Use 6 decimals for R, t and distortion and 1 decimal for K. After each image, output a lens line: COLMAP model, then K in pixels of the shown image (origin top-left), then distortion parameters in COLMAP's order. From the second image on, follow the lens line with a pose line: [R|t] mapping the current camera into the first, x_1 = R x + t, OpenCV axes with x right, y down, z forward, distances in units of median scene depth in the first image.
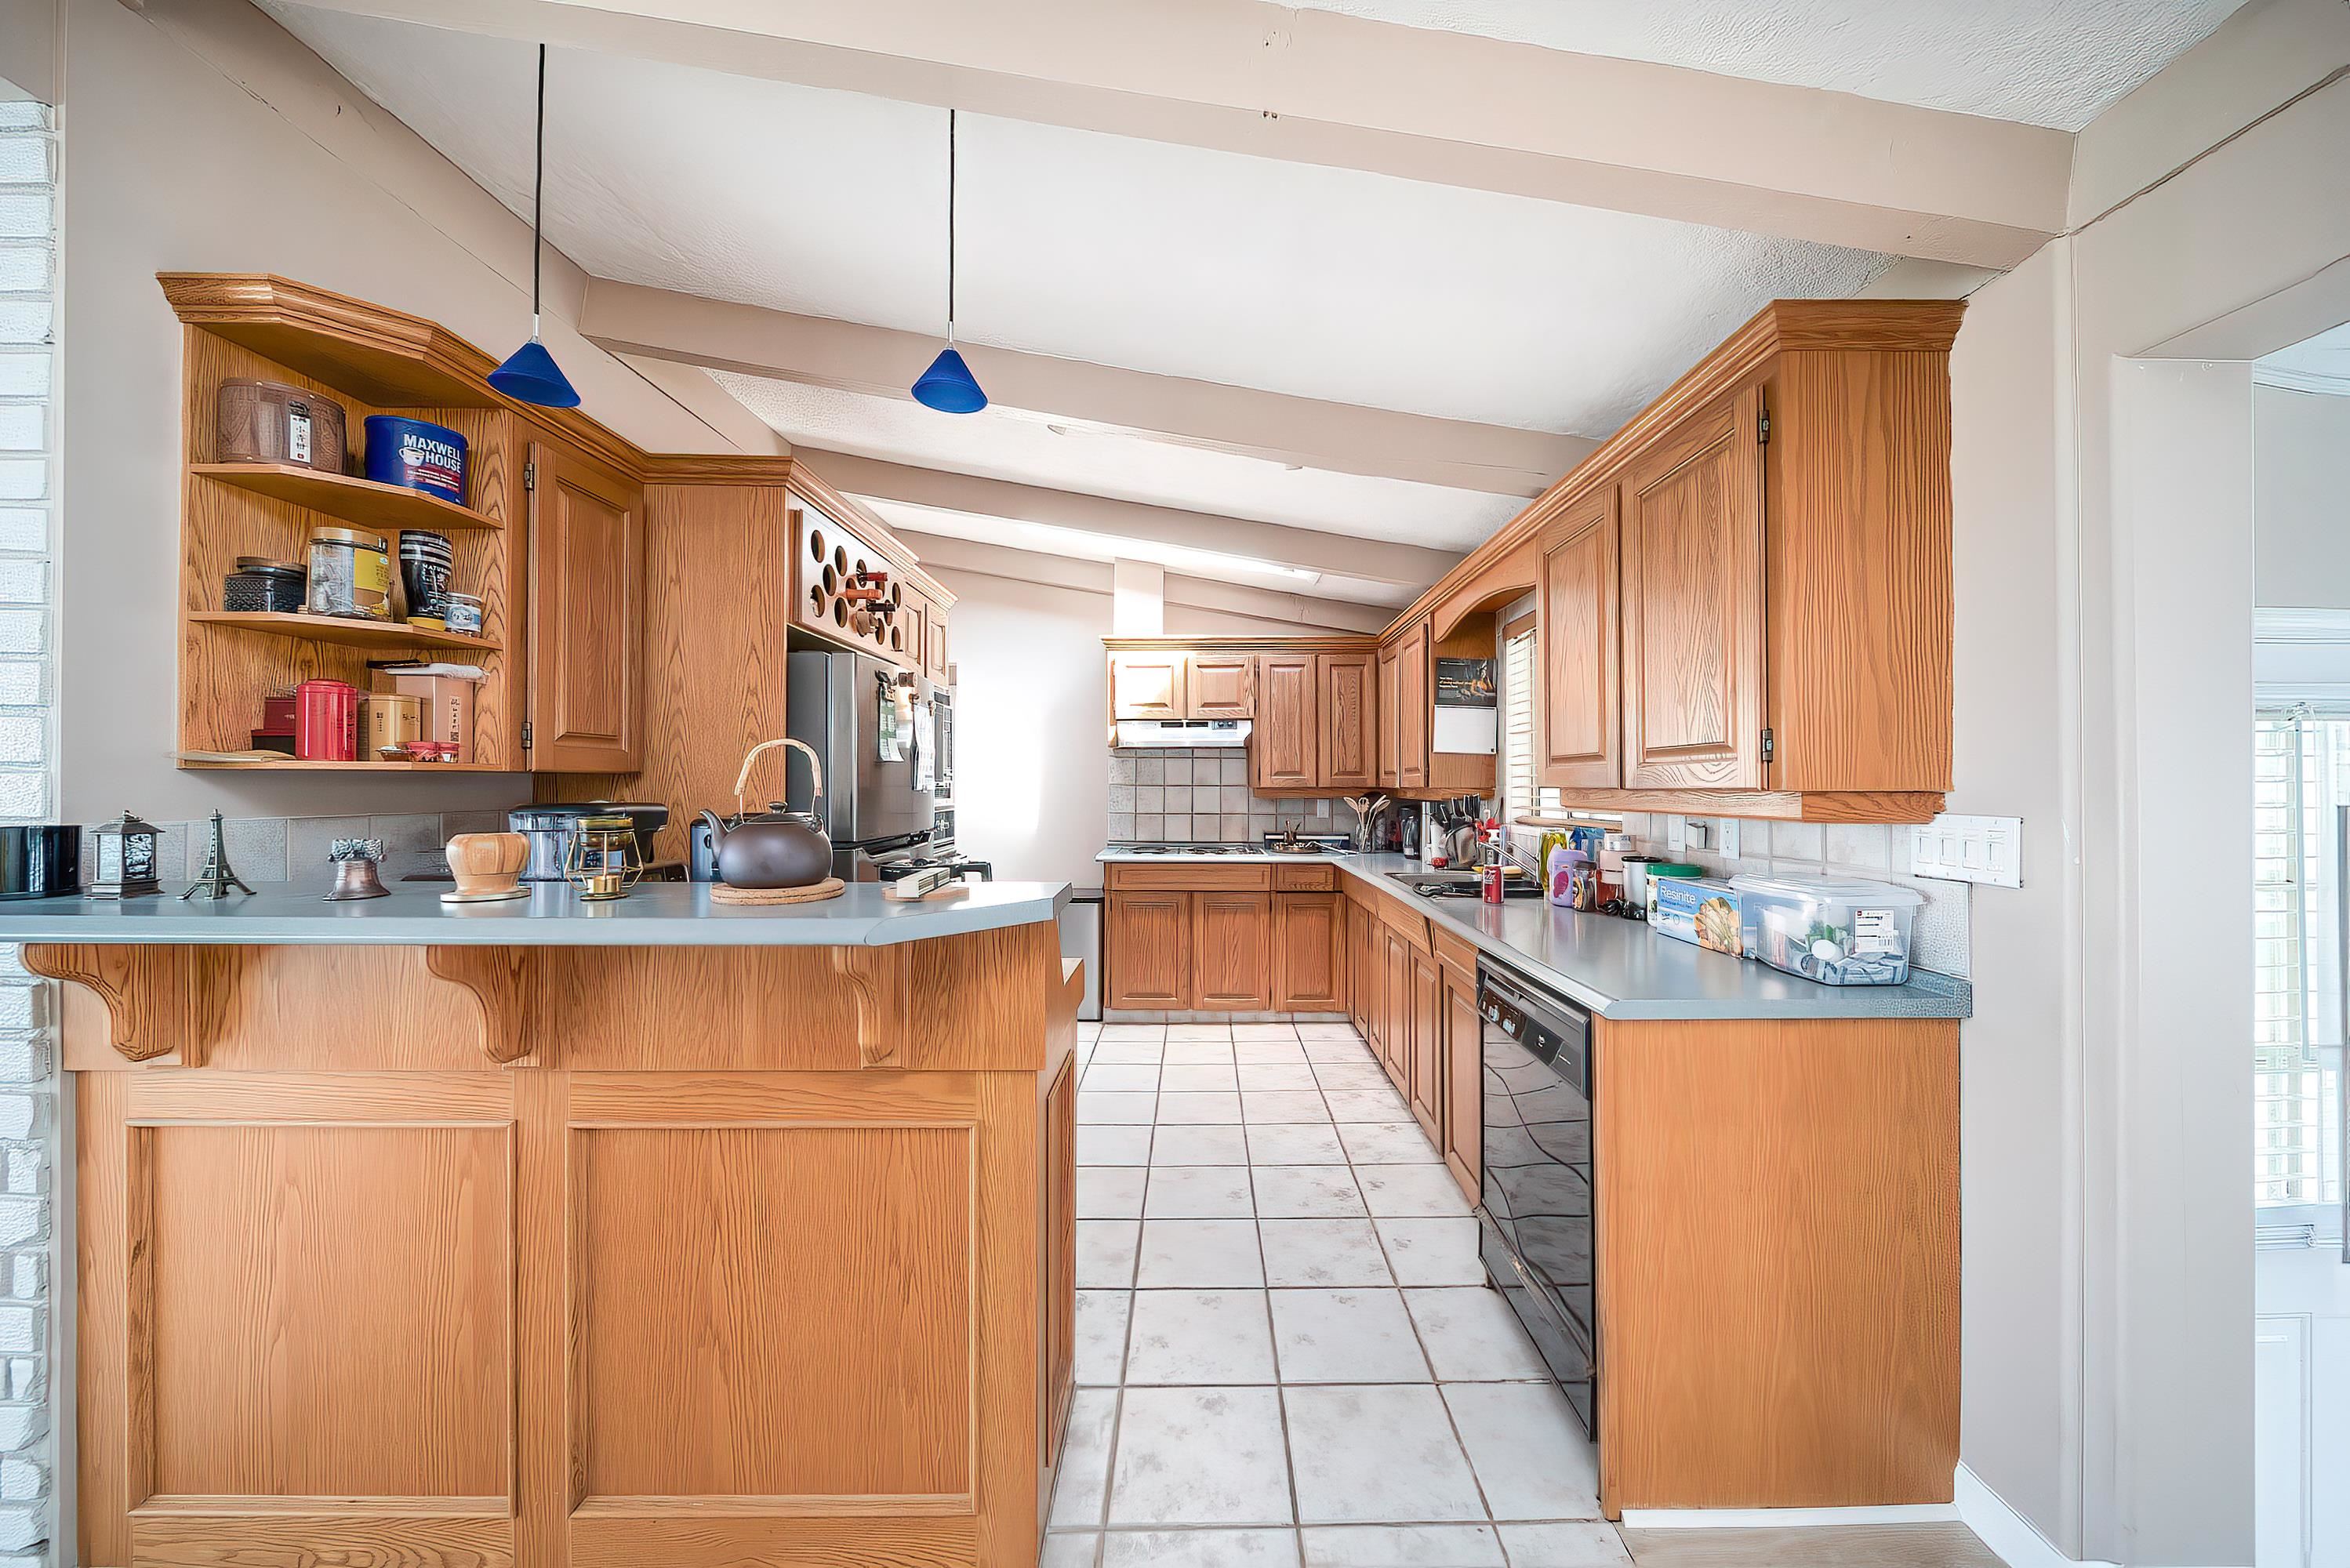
lens RADIAL K [[841.3, 0, 1193.8], [0, 841.3, 779.0], [0, 0, 1]] dist [-0.001921, -0.000175]
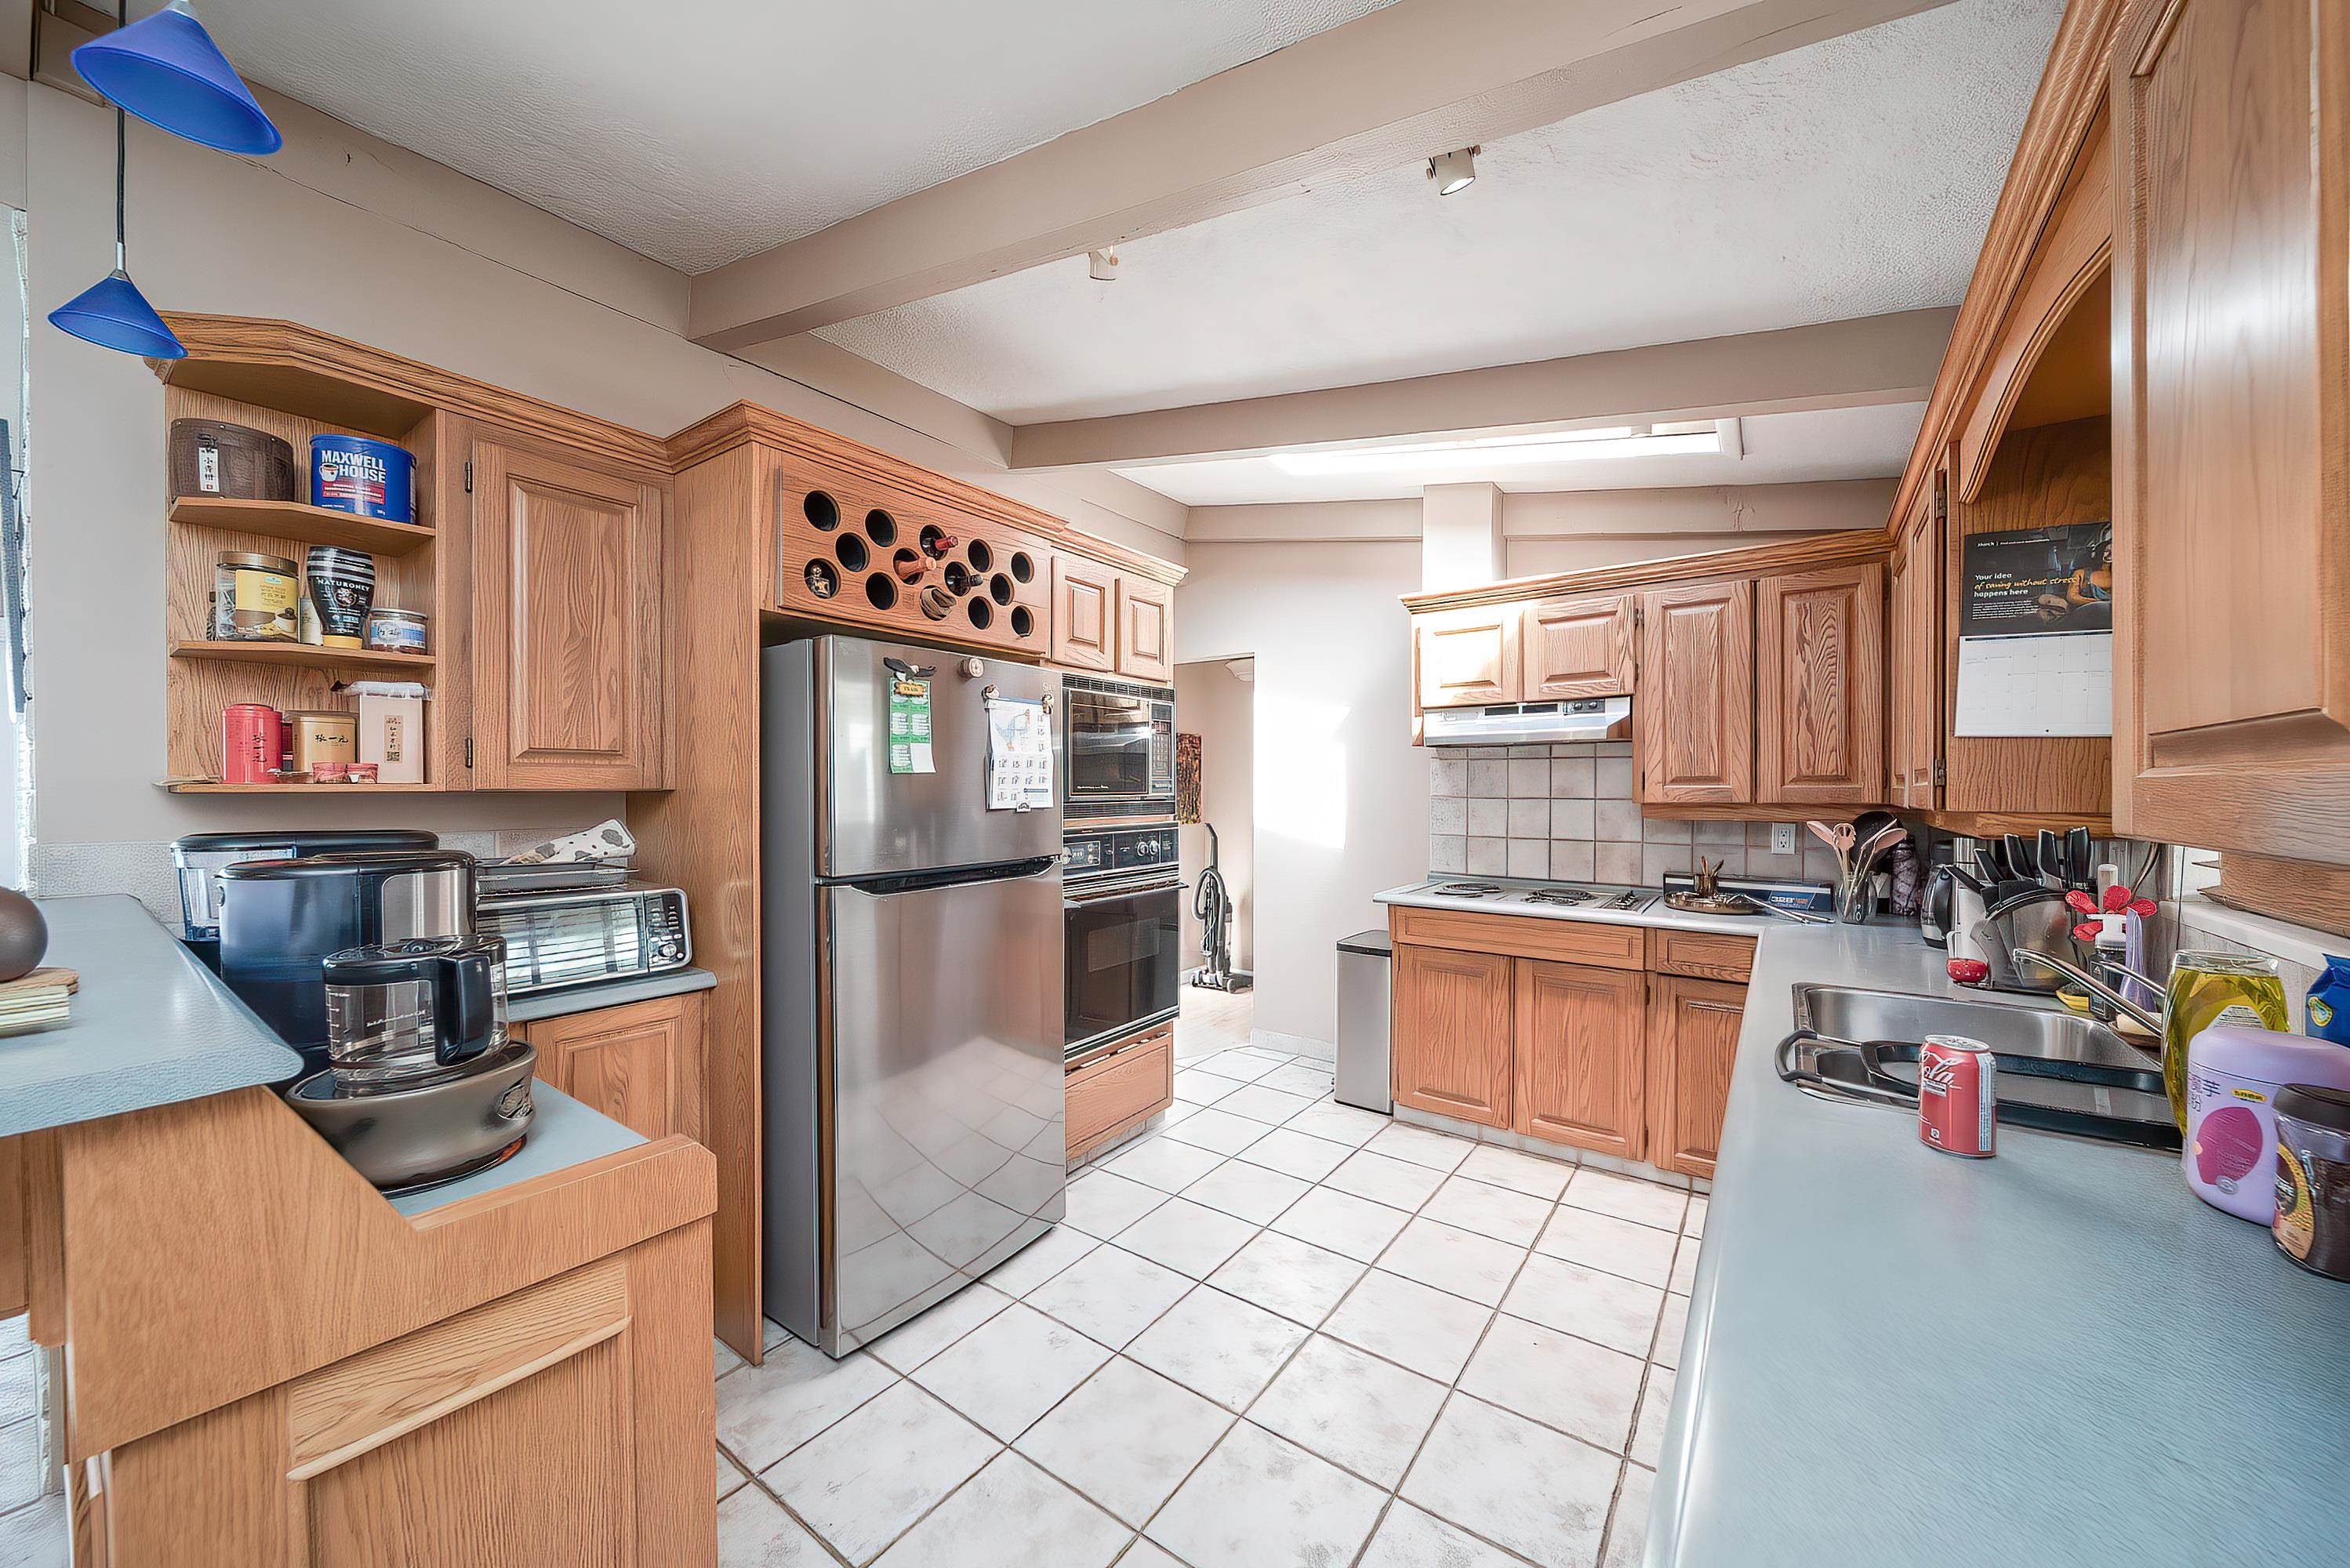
lens RADIAL K [[836.5, 0, 1186.1], [0, 836.5, 793.8], [0, 0, 1]] dist [-0.001080, -0.000144]
pose [[0.811198, 0.003139, -0.584763, 0.175832], [0.004519, 0.999922, 0.011637, -0.005870], [0.584754, -0.012083, 0.811121, 0.305490]]
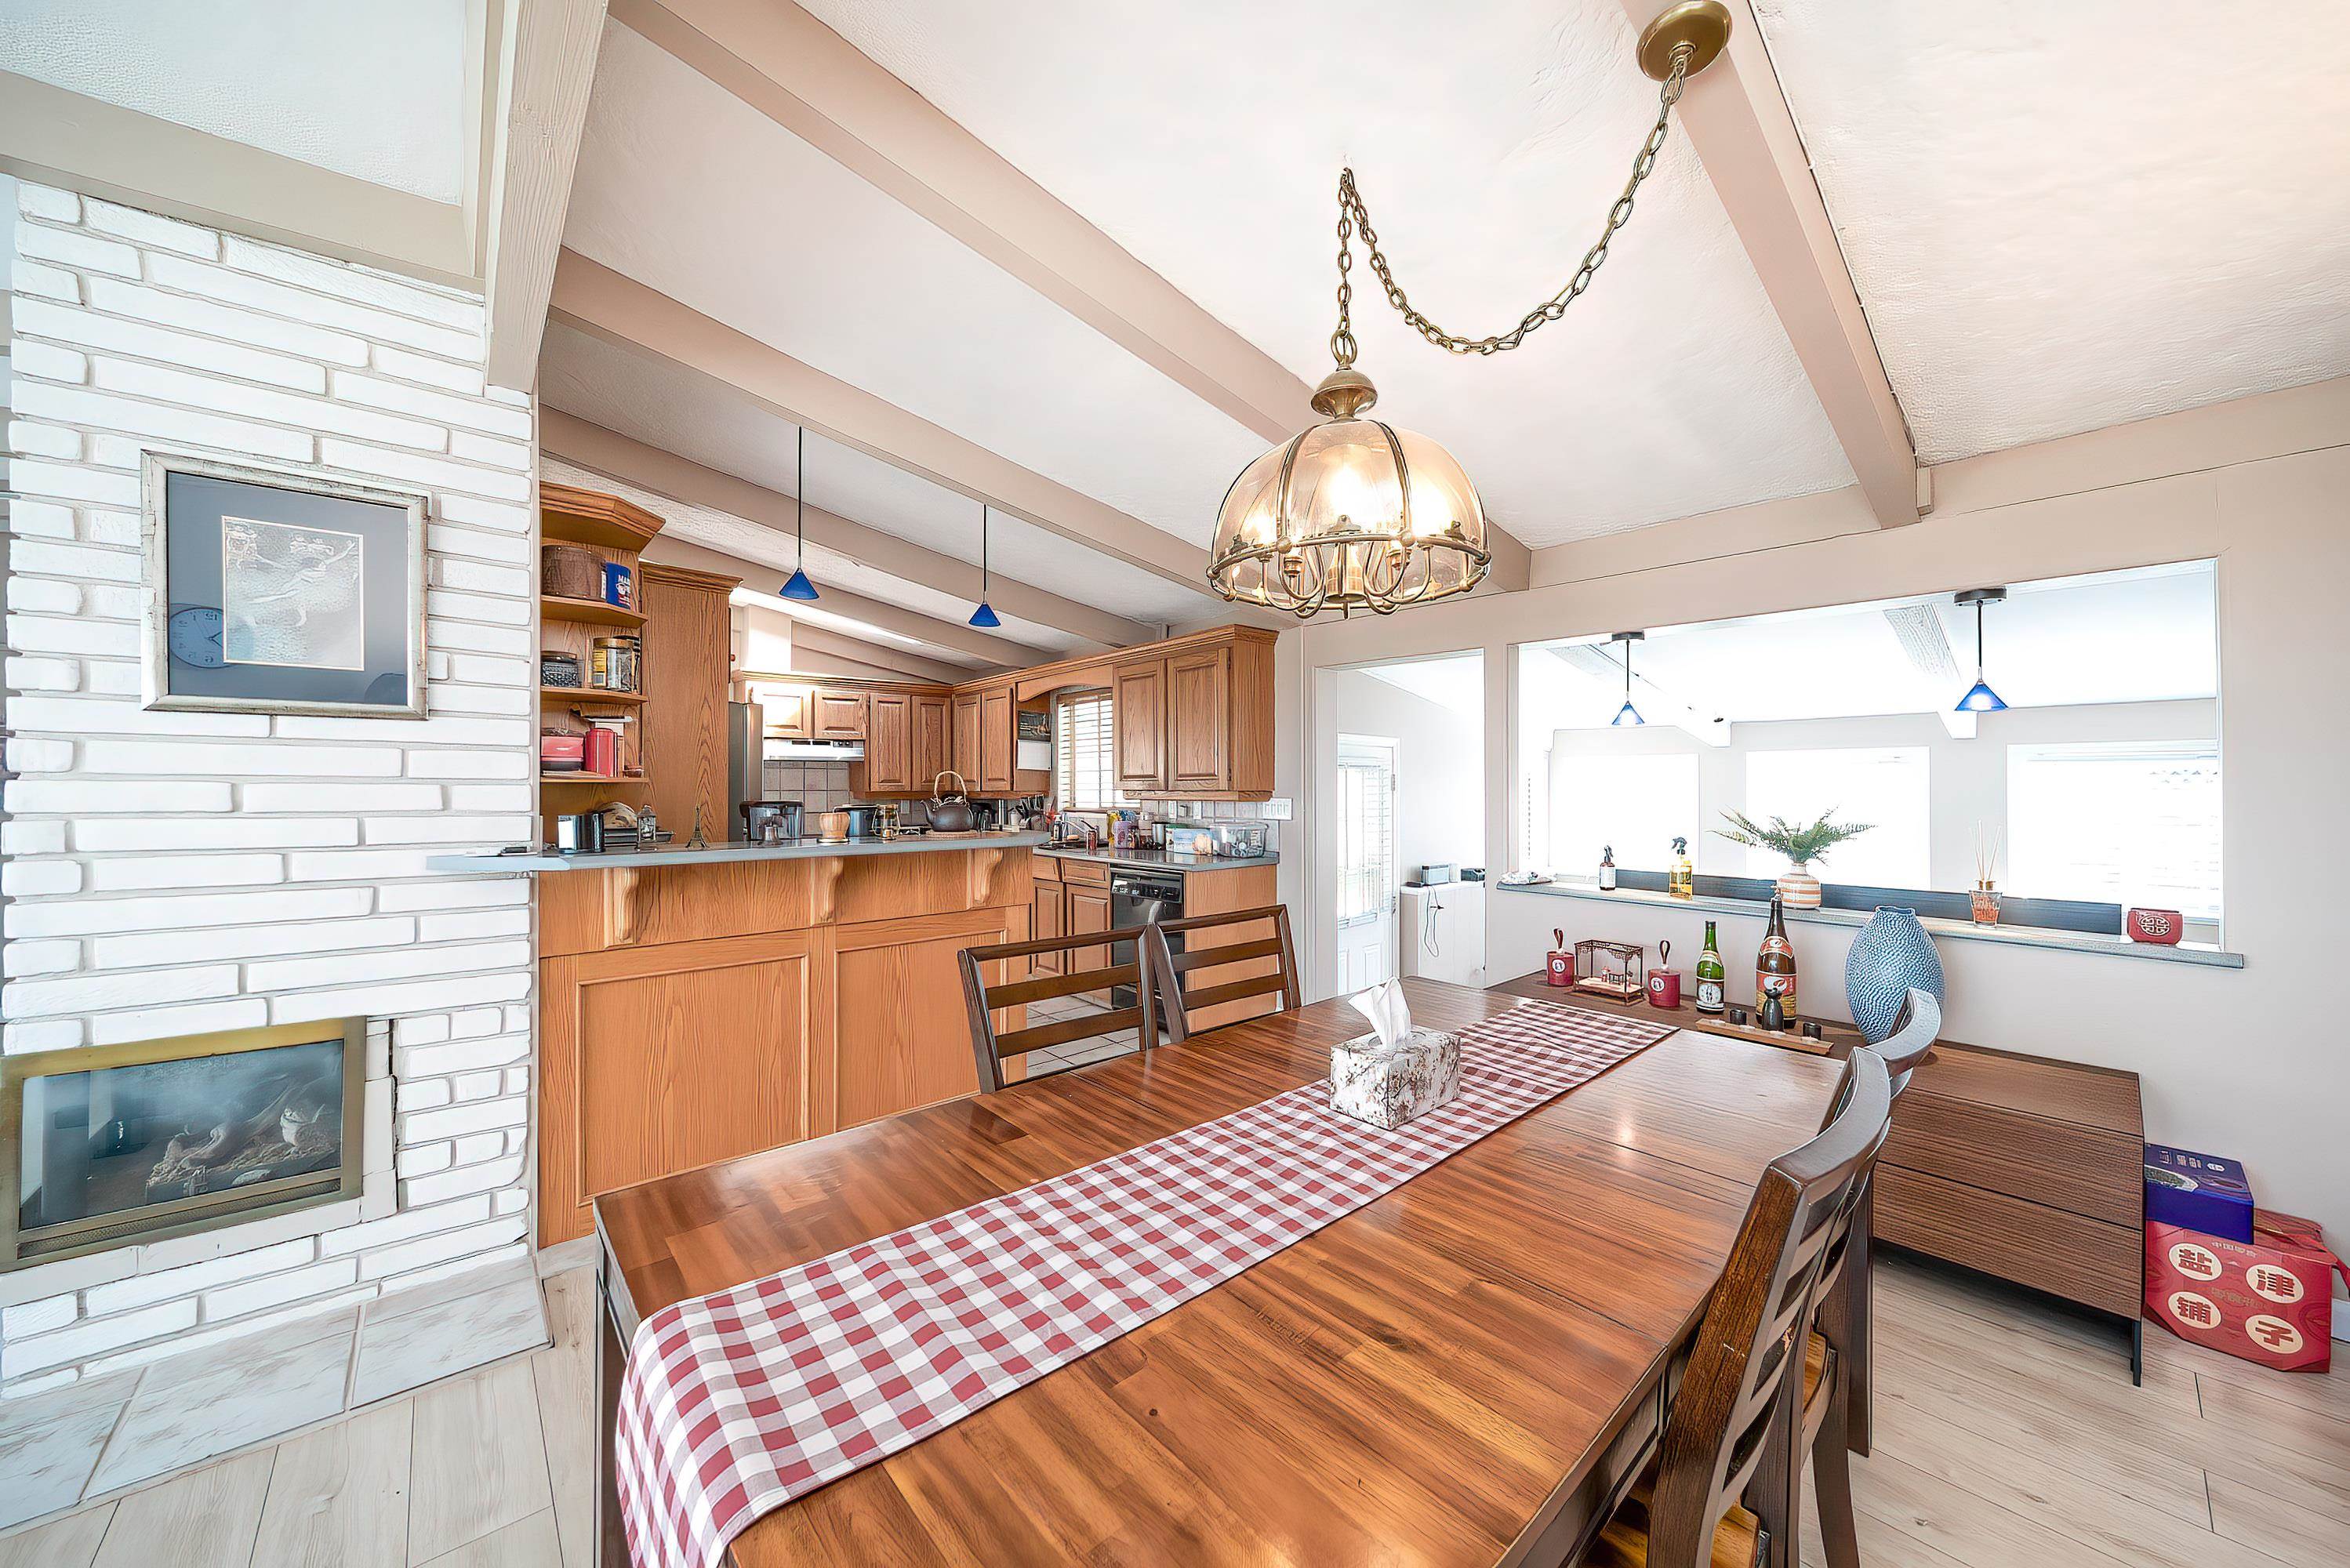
lens RADIAL K [[841.3, 0, 1193.8], [0, 841.3, 779.0], [0, 0, 1]] dist [-0.001921, -0.000175]
pose [[0.742204, 0.004112, 0.670162, -0.462610], [-0.000805, 0.999986, -0.005245, -0.003570], [-0.670174, 0.003353, 0.742197, -0.364433]]
